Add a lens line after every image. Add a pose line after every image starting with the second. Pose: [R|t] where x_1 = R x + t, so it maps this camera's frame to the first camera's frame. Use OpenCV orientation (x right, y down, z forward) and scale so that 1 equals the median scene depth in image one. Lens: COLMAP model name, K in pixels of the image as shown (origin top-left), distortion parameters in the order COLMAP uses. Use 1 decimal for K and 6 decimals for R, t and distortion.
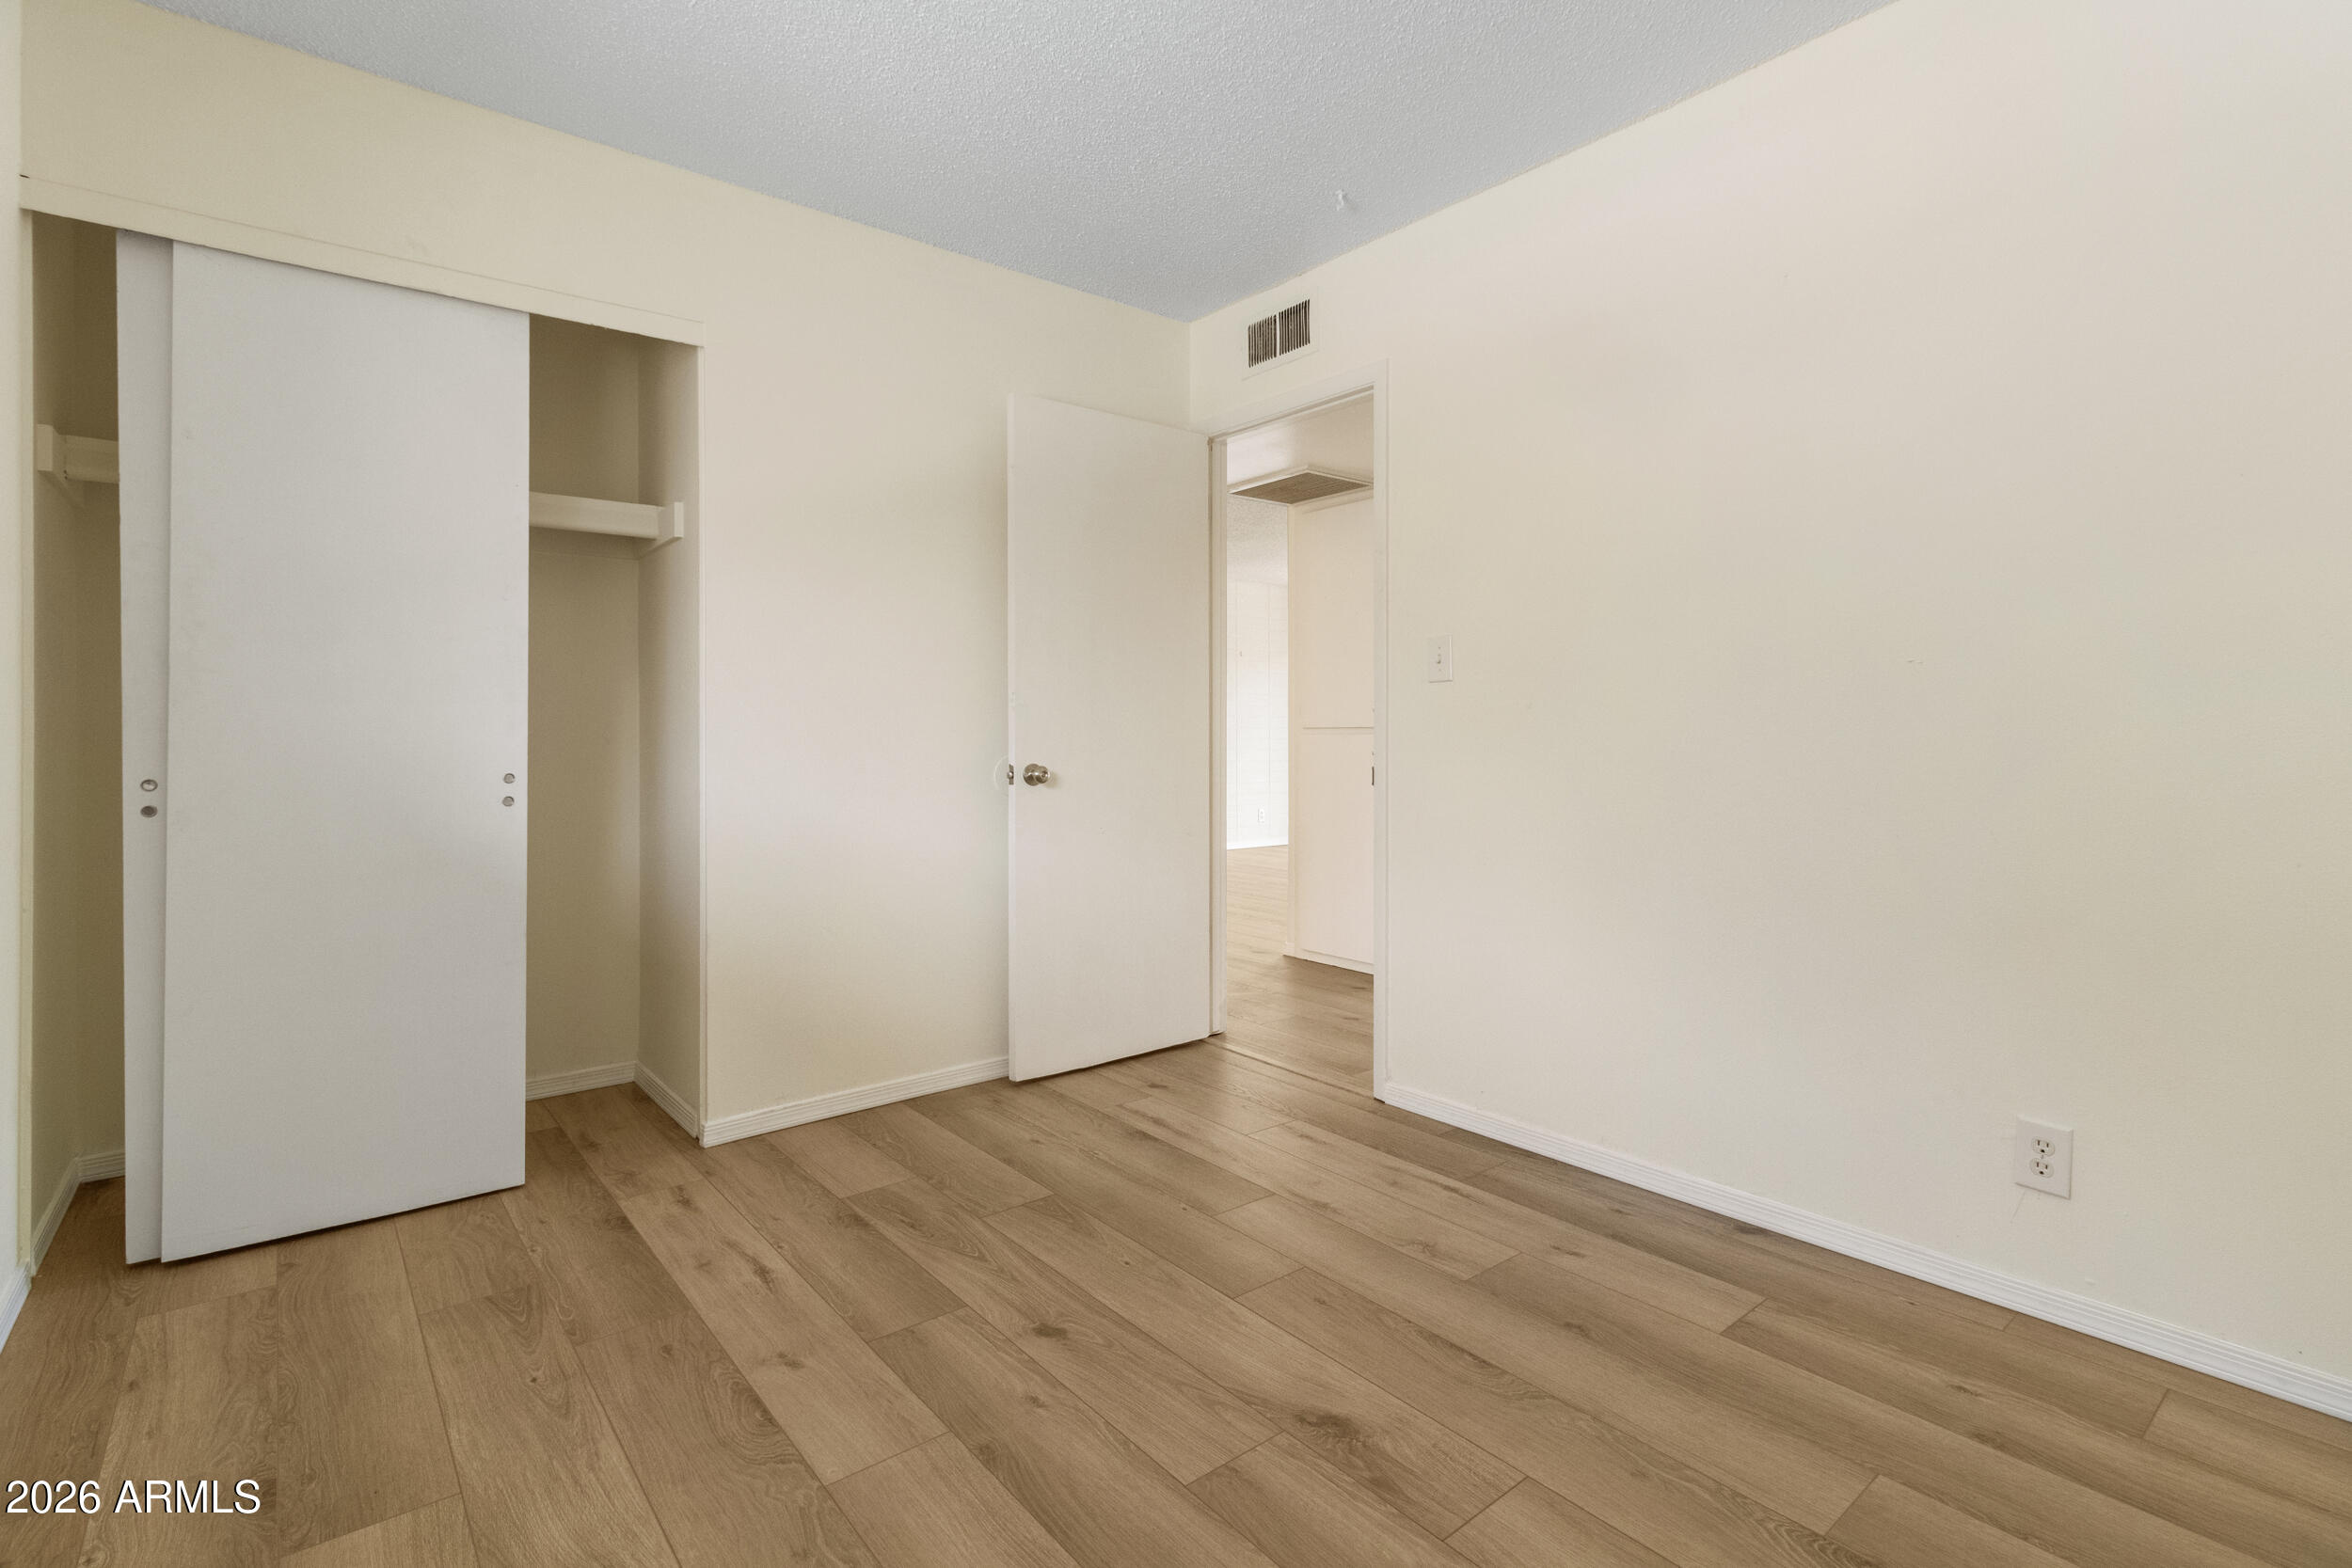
lens RADIAL K [[1093.4, 0, 1187.3], [0, 1093.4, 743.8], [0, 0, 1]] dist [0.004924, -0.000402]
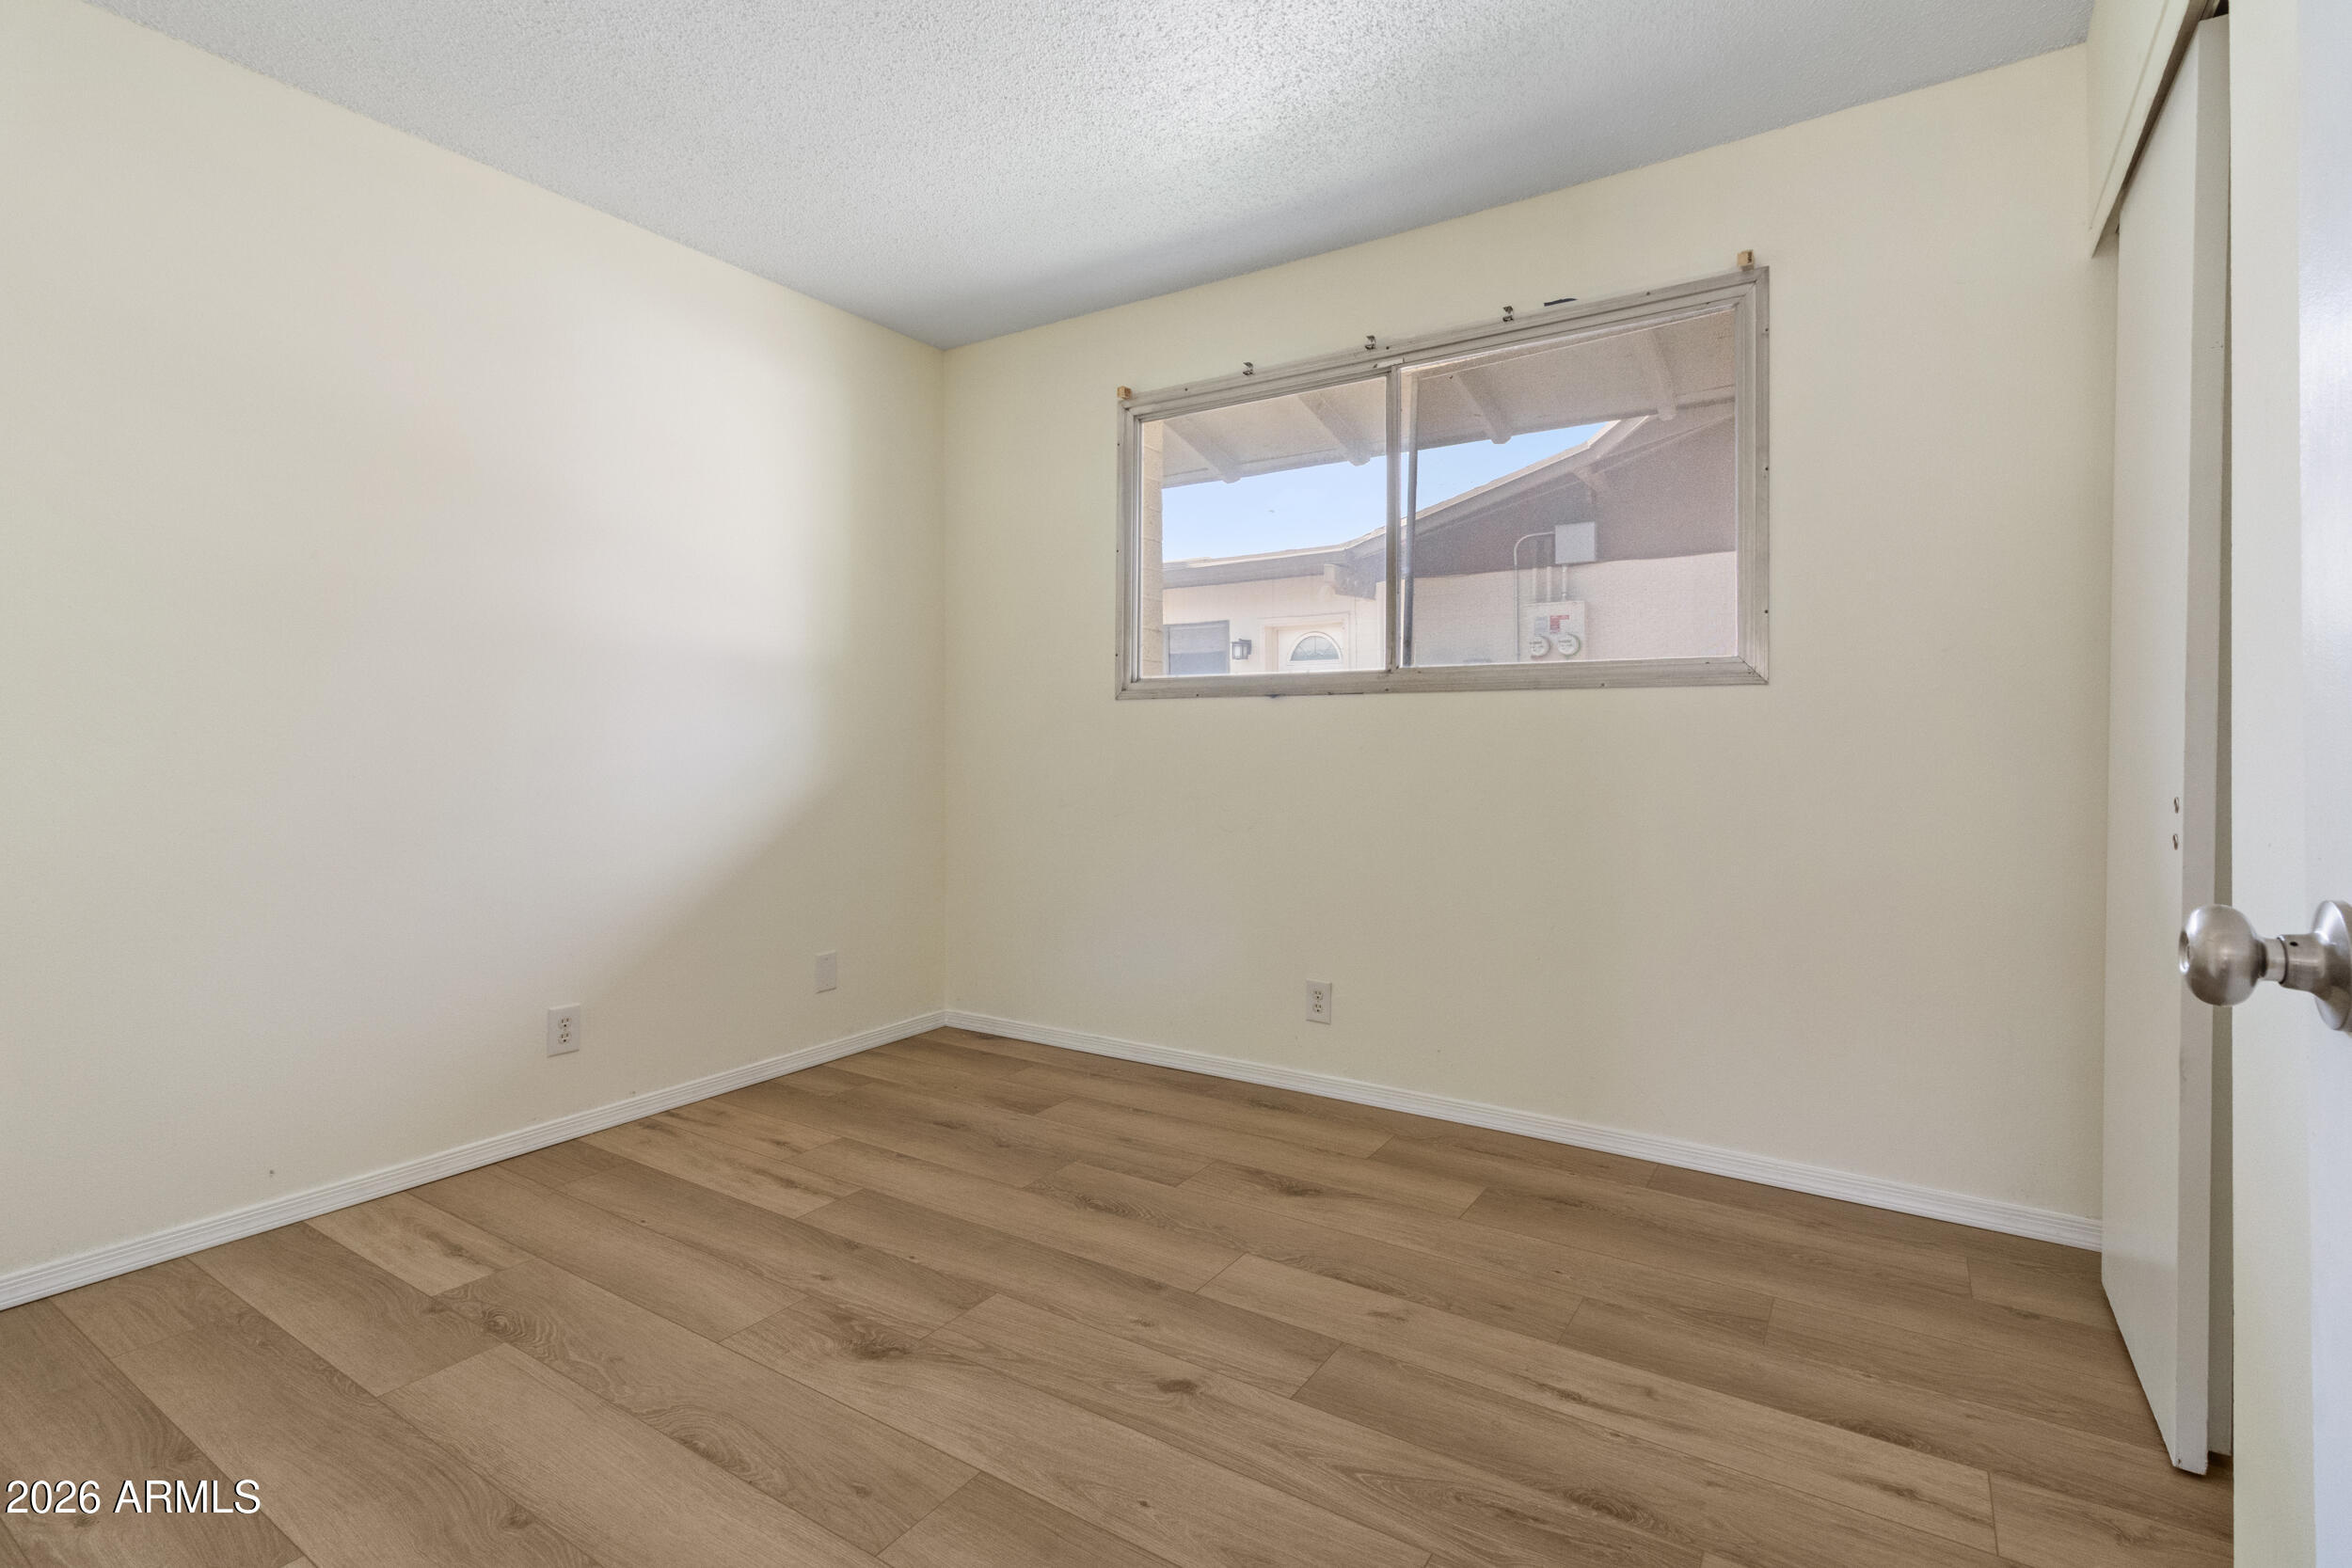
lens RADIAL K [[1093.4, 0, 1187.3], [0, 1093.4, 743.8], [0, 0, 1]] dist [0.004924, -0.000402]
pose [[-0.955345, 0.002021, -0.295486, 0.137139], [-0.000596, 0.999961, 0.008766, -0.010443], [0.295492, 0.008551, -0.955307, 1.873737]]
